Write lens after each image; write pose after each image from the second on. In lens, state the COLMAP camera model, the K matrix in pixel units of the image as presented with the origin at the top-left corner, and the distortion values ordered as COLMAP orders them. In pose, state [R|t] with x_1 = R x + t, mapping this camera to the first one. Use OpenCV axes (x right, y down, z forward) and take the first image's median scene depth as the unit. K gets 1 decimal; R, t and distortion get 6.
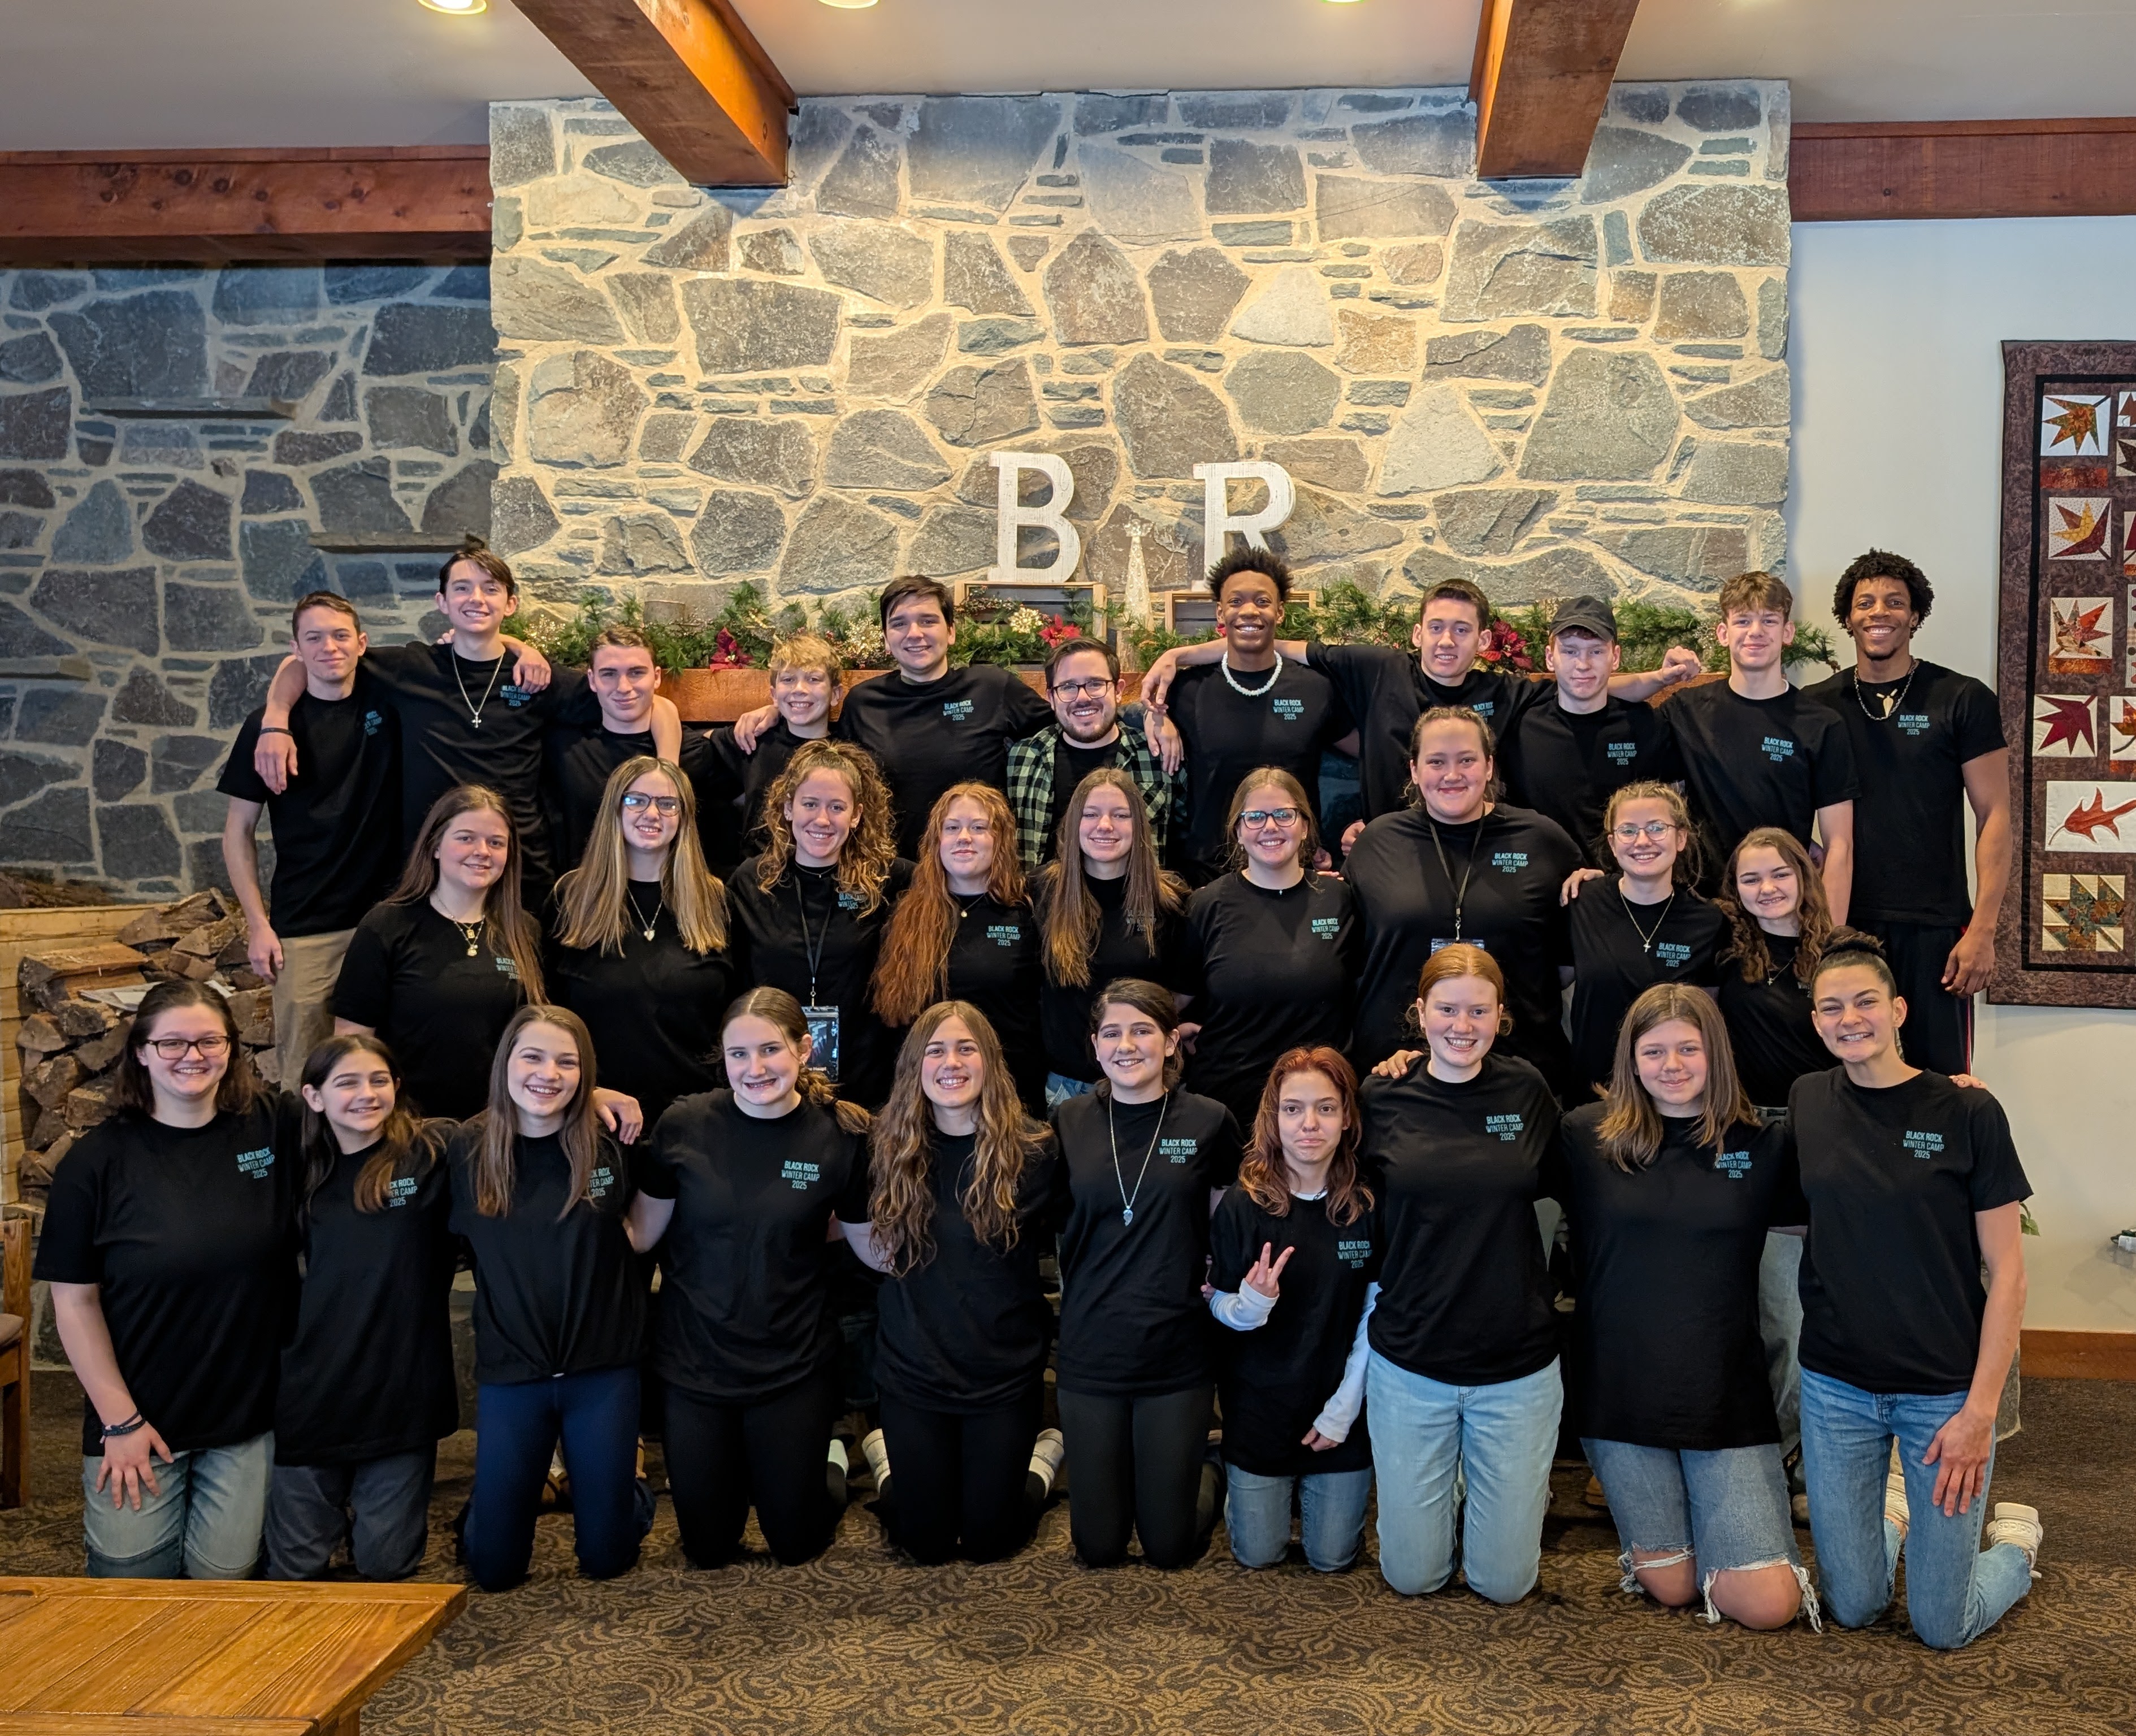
lens RADIAL K [[1710.2, 0, 1068.6], [0, 1710.2, 856.4], [0, 0, 1]] dist [0.014088, 0.008944]
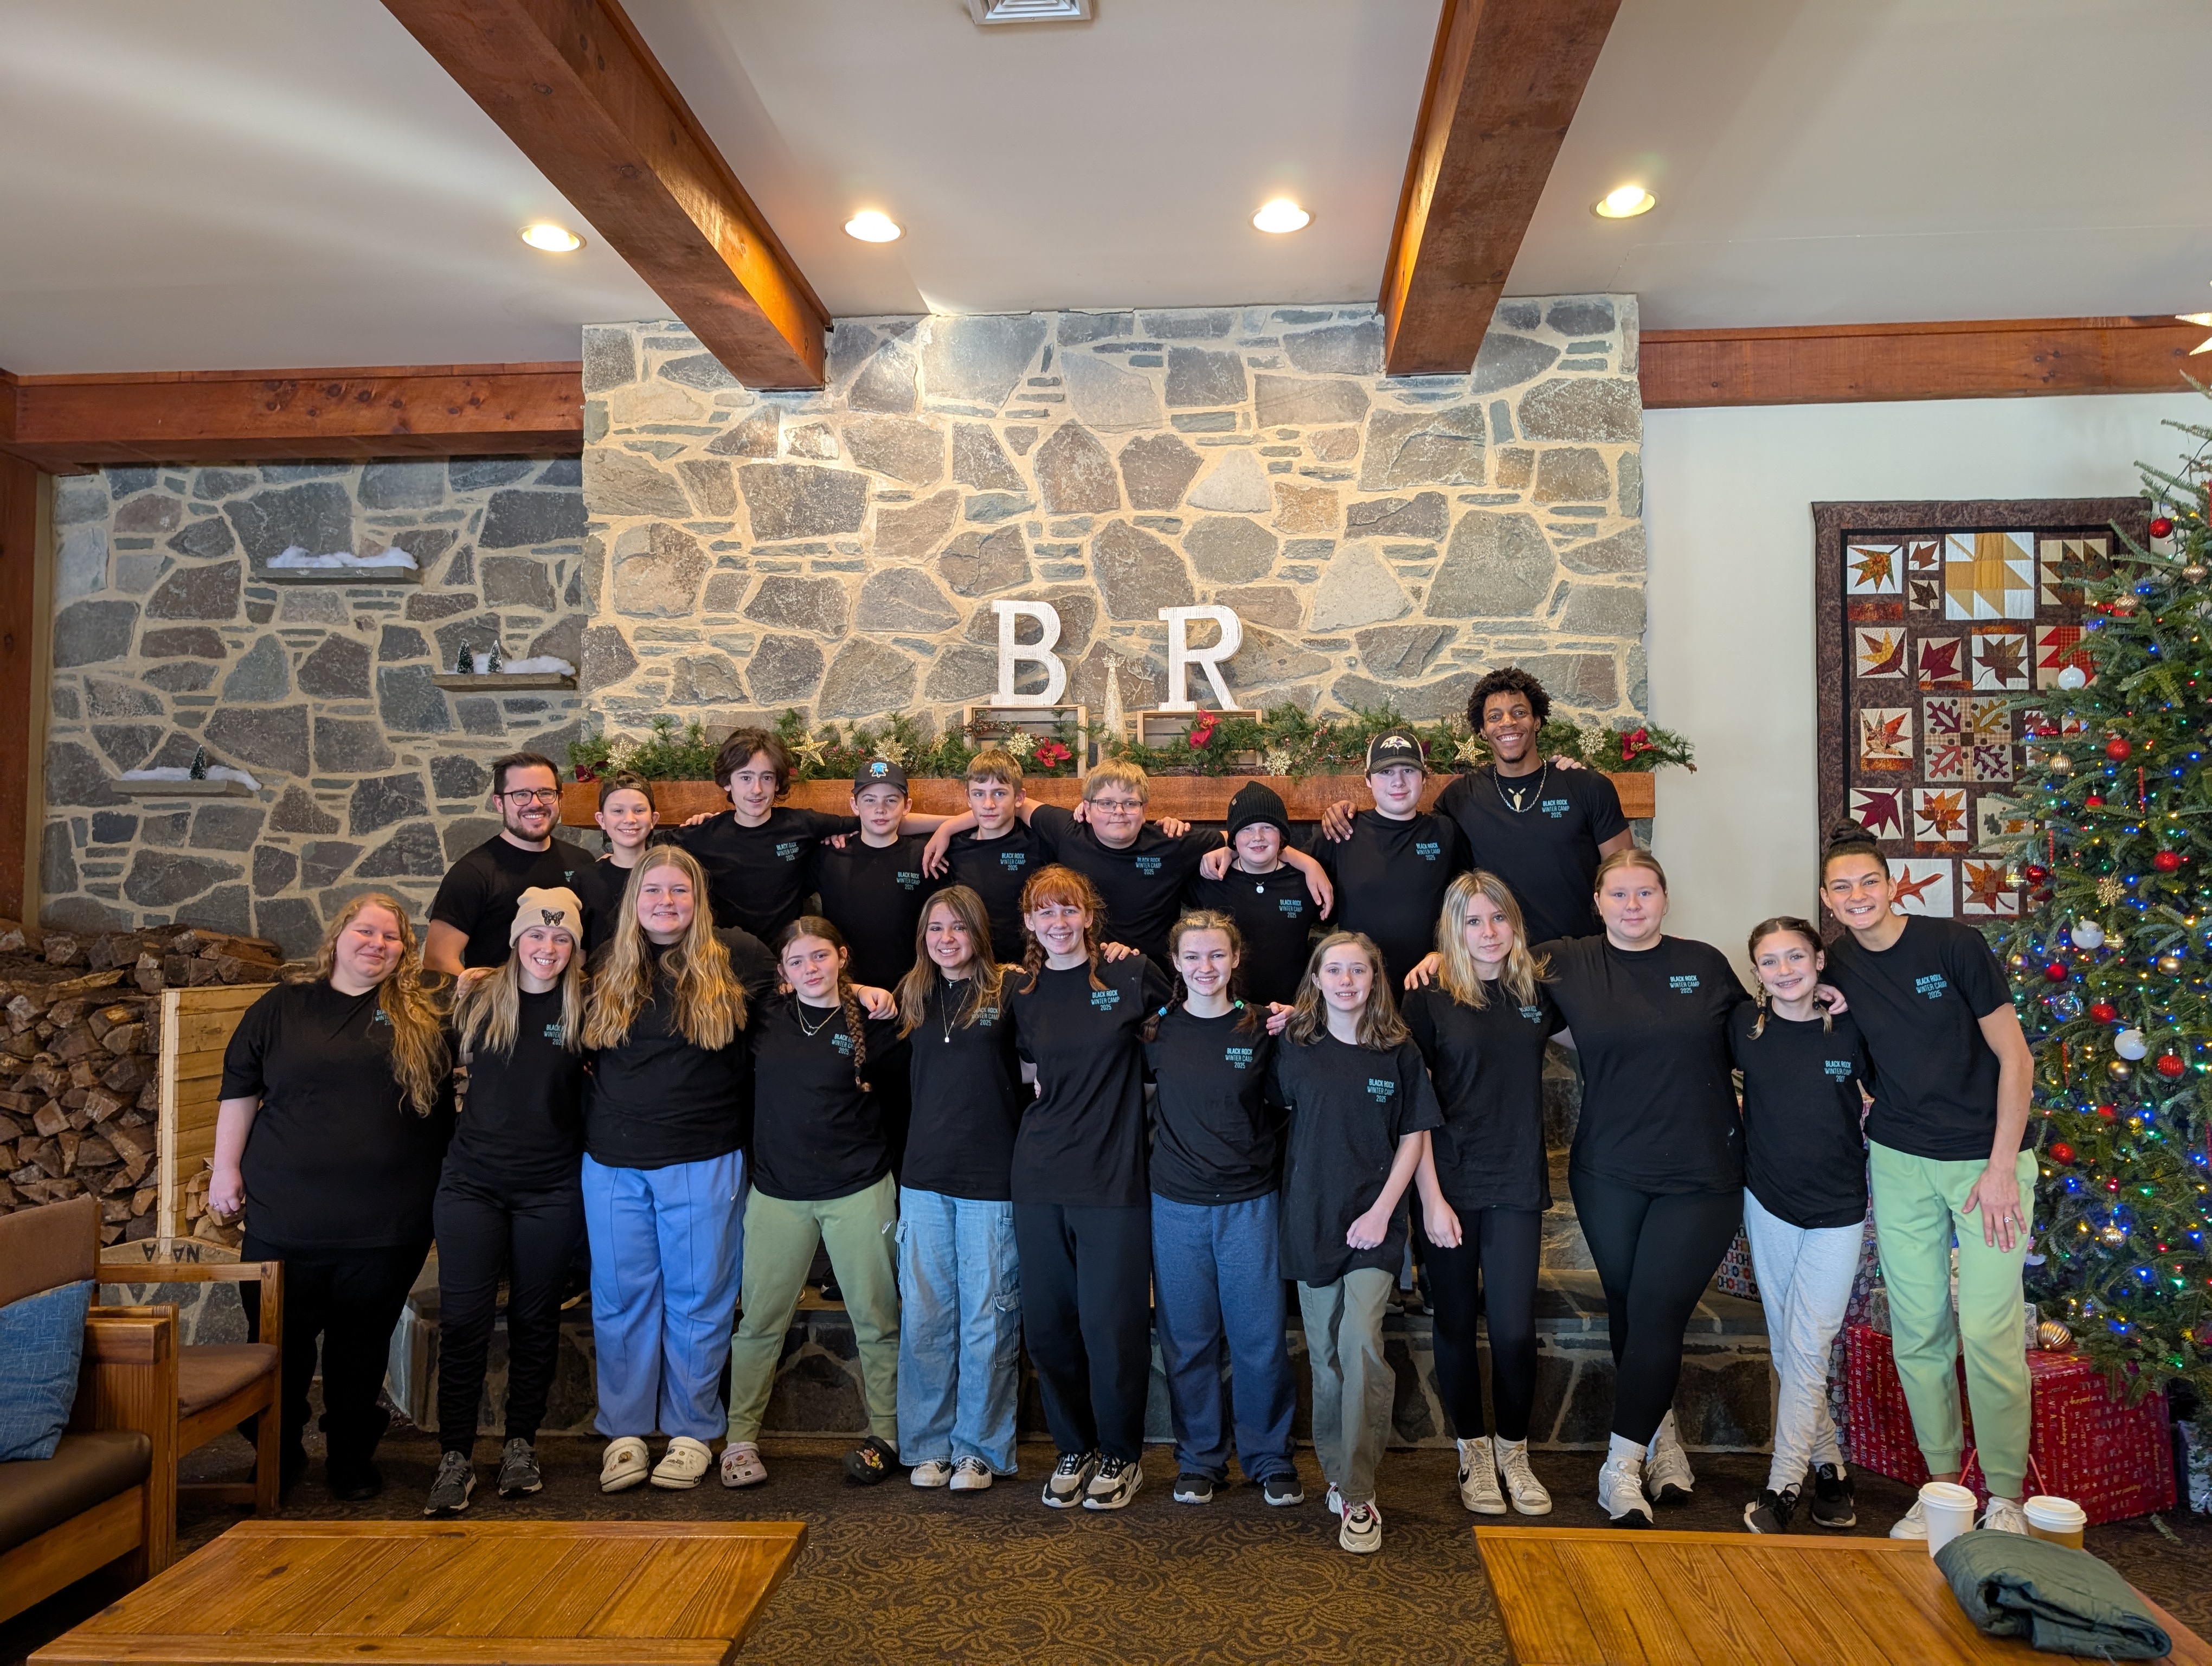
lens RADIAL K [[1561.9, 0, 1107.2], [0, 1561.9, 842.3], [0, 0, 1]] dist [0.026743, -0.006323]
pose [[0.999902, -0.012940, 0.005402, 0.028485], [0.013248, 0.998013, -0.061592, 0.005619], [-0.004594, 0.061658, 0.998087, -0.102836]]
